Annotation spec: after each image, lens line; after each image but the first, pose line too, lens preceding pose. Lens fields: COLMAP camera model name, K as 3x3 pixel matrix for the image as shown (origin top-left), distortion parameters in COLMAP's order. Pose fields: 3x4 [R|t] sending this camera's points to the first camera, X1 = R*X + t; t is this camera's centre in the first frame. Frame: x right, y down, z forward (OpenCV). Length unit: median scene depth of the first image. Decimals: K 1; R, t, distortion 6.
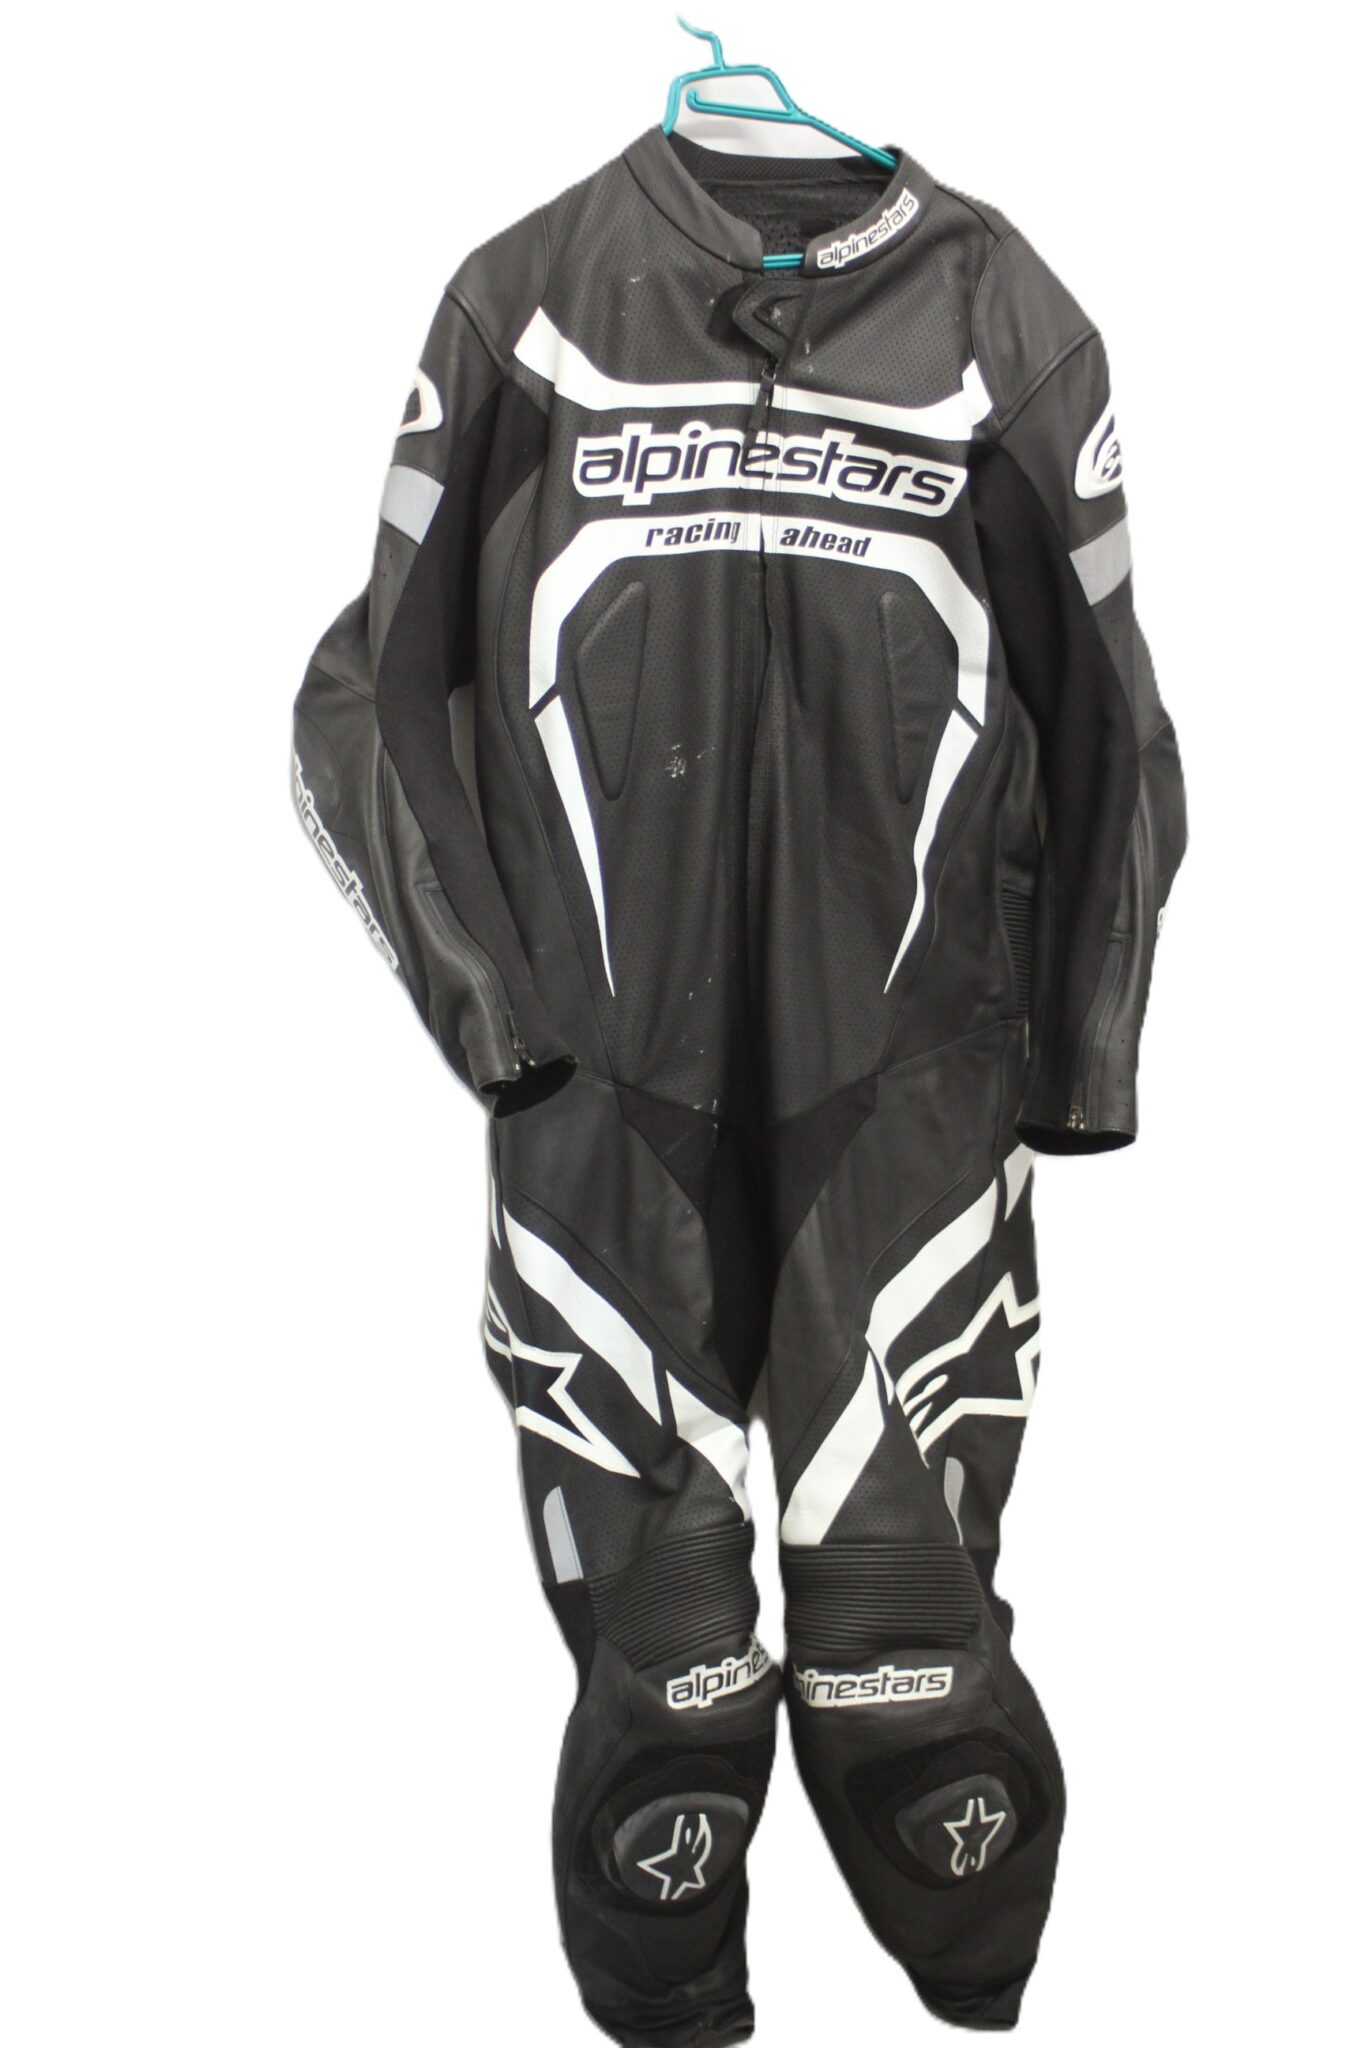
lens RADIAL K [[2753.4, 0, 682.9], [0, 2753.4, 1017.7], [0, 0, 1]] dist [-0.140849, 0.000000]
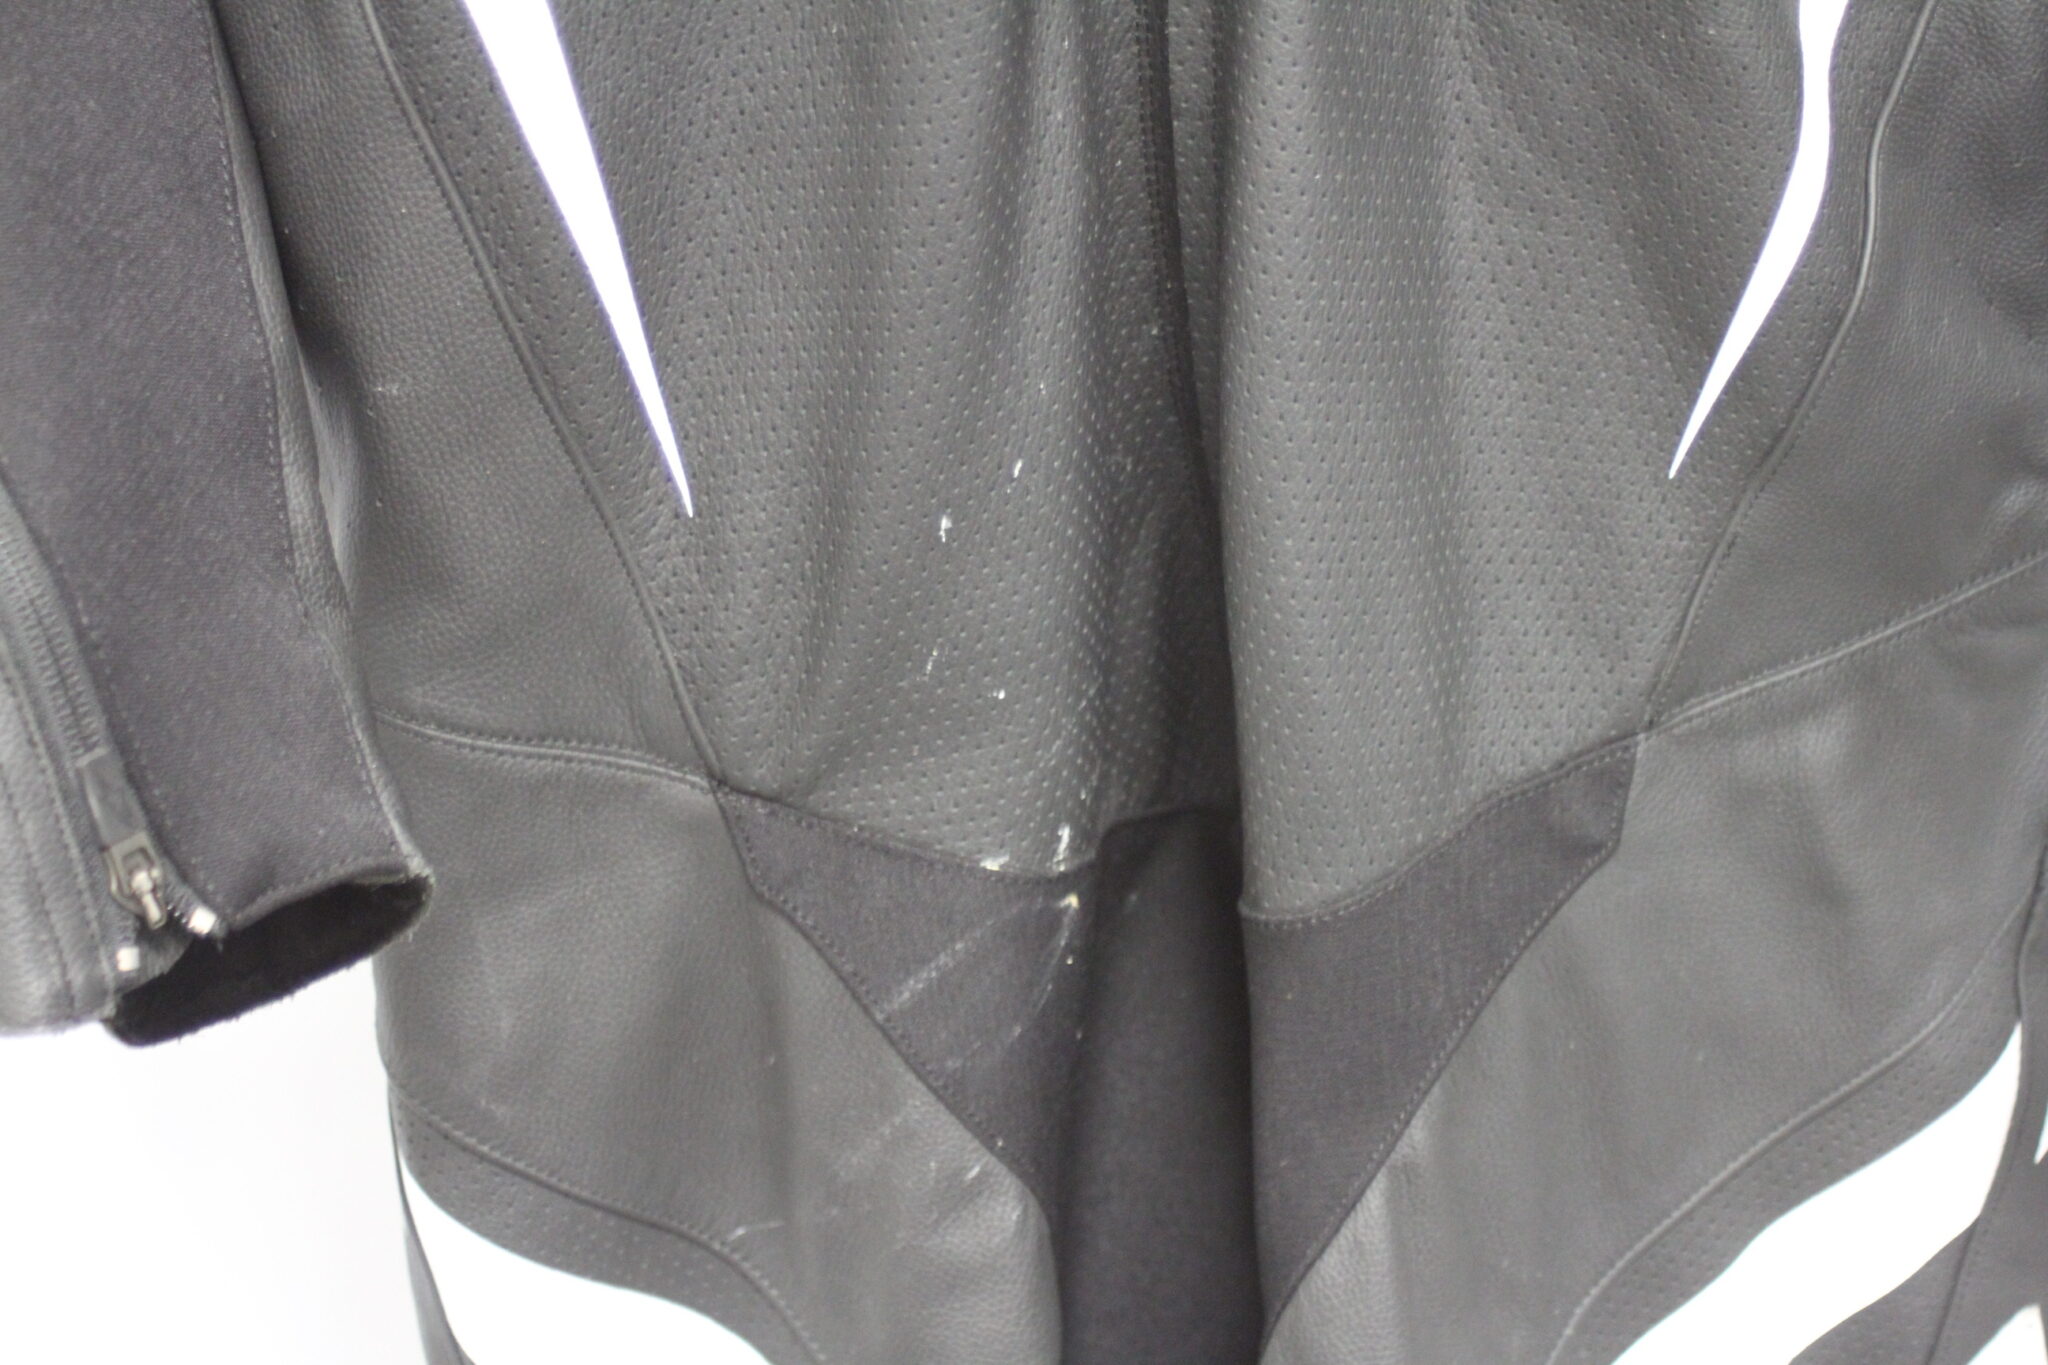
lens RADIAL K [[3272.8, 0, 1024.1], [0, 3272.8, 689.3], [0, 0, 1]] dist [-0.106562, 0.000000]
pose [[0.974181, 0.063993, -0.216511, 0.085332], [0.005927, 0.951409, 0.307874, -0.096354], [0.225692, -0.301208, 0.926465, 0.682068]]
